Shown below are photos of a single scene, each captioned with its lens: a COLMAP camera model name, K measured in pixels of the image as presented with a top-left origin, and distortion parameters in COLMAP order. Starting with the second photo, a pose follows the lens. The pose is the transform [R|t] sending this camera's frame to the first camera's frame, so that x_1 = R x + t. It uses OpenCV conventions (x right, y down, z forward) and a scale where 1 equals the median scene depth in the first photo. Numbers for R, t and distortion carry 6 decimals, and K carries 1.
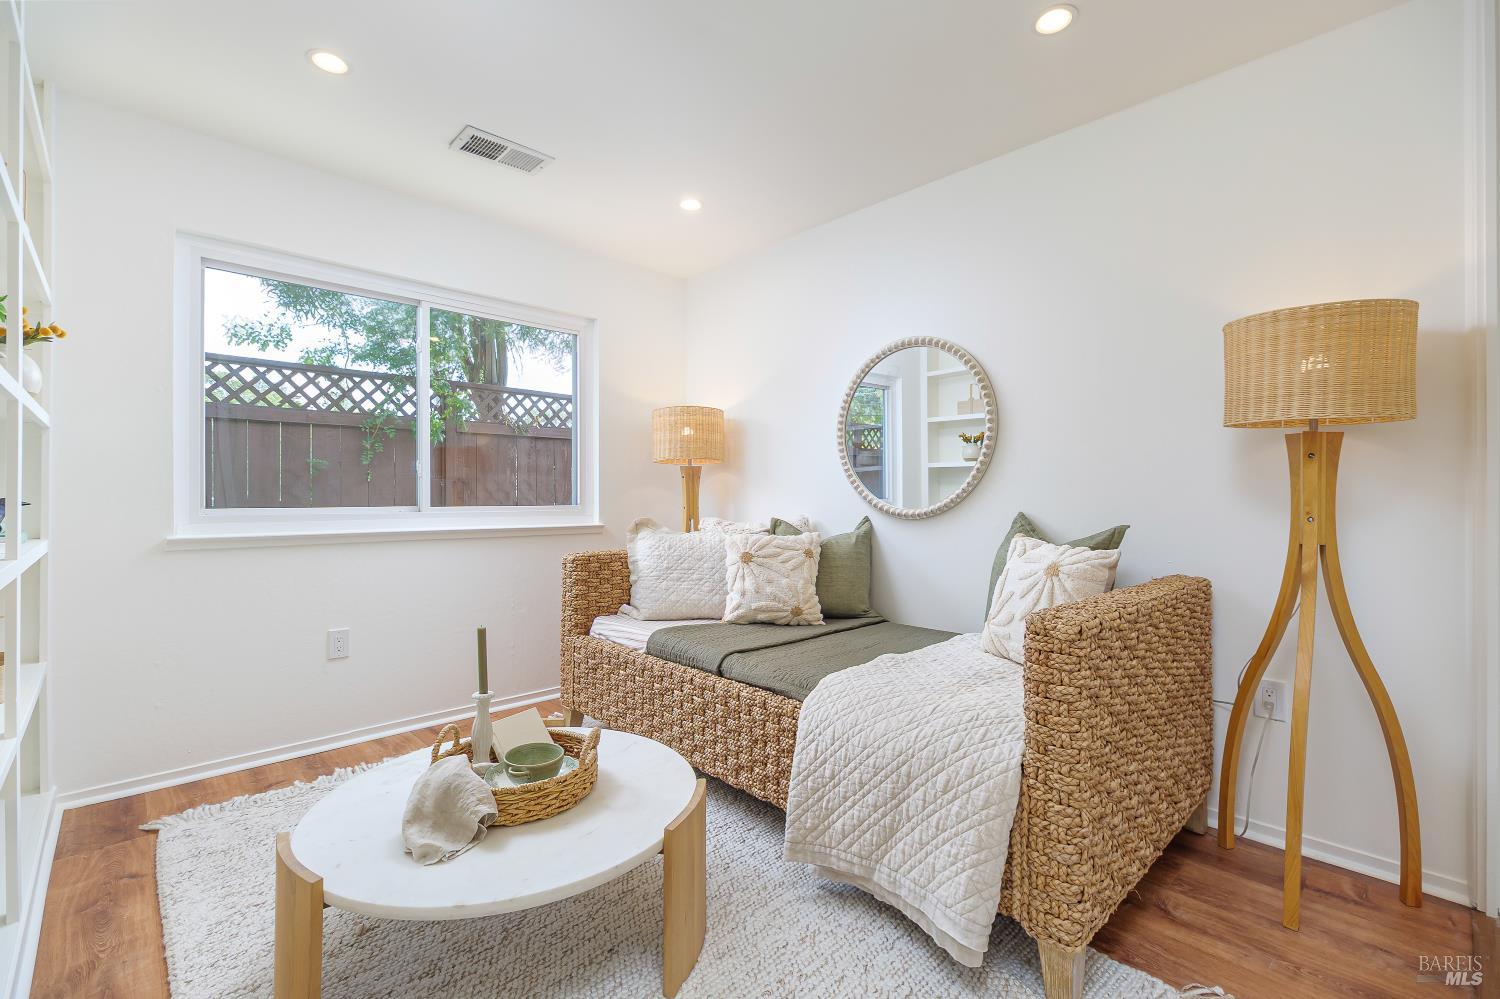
lens RADIAL K [[653.0, 0, 750.0], [0, 653.0, 499.5], [0, 0, 1]] dist [-0.002963, -0.000159]
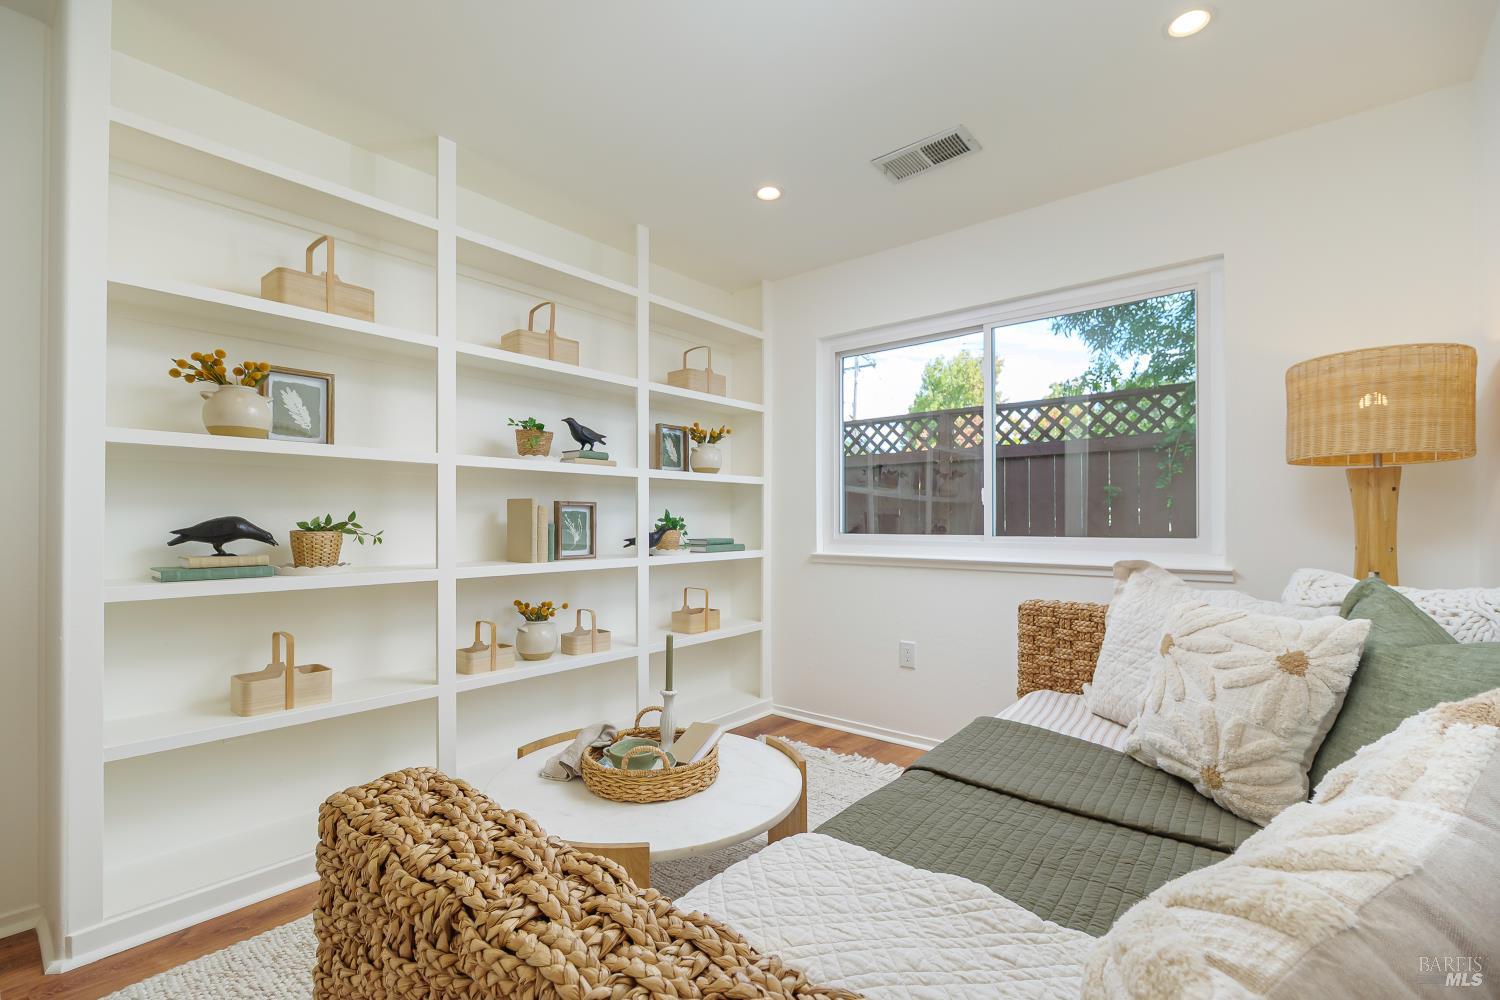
lens RADIAL K [[653.0, 0, 750.0], [0, 653.0, 500.0], [0, 0, 1]] dist [-0.002963, -0.000159]
pose [[0.122867, -0.030775, -0.991946, 0.459054], [0.000212, 0.999520, -0.030984, -0.012907], [0.992423, 0.003597, 0.122814, 0.554085]]
